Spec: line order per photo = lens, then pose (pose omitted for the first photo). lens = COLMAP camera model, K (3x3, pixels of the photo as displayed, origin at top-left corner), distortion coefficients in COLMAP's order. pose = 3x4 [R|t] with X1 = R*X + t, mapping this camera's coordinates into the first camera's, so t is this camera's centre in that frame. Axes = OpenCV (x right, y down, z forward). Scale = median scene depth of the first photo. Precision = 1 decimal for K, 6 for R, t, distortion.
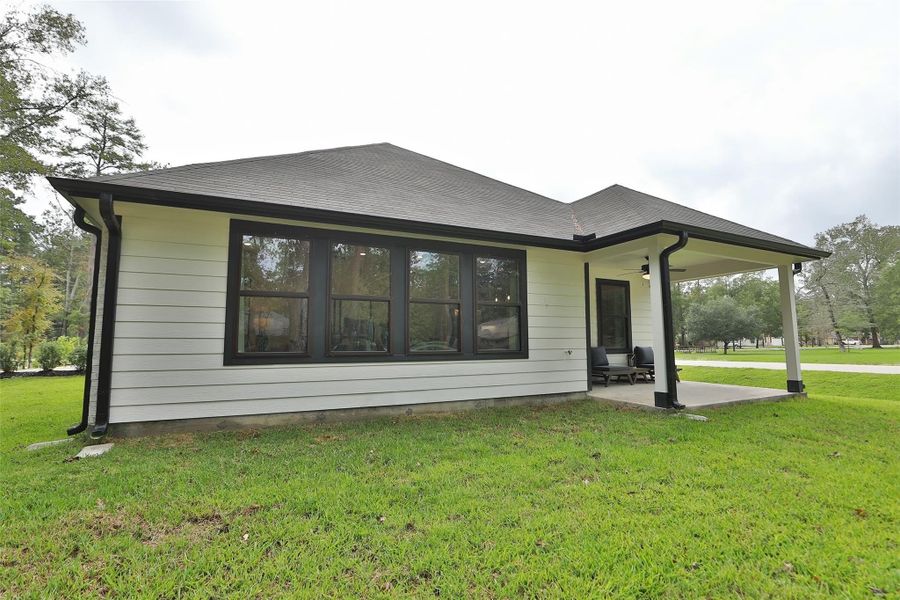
lens RADIAL K [[418.3, 0, 446.3], [0, 418.3, 300.7], [0, 0, 1]] dist [-0.046070, 0.014732]
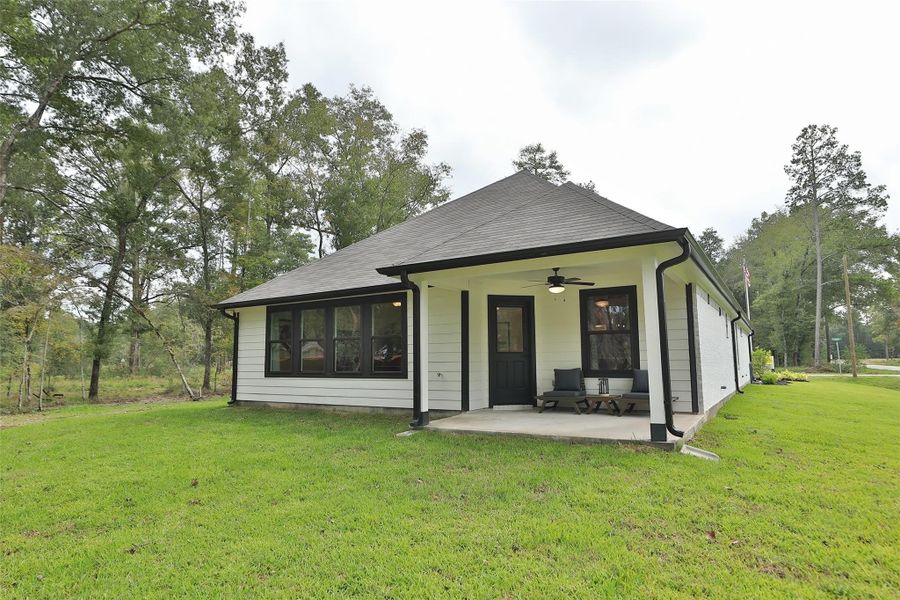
lens RADIAL K [[418.3, 0, 446.3], [0, 418.3, 300.7], [0, 0, 1]] dist [-0.046070, 0.014732]
pose [[0.617251, -0.111570, -0.778816, 1.410954], [0.098909, 0.993045, -0.063869, -0.002331], [0.780525, -0.037609, 0.623993, 0.347446]]
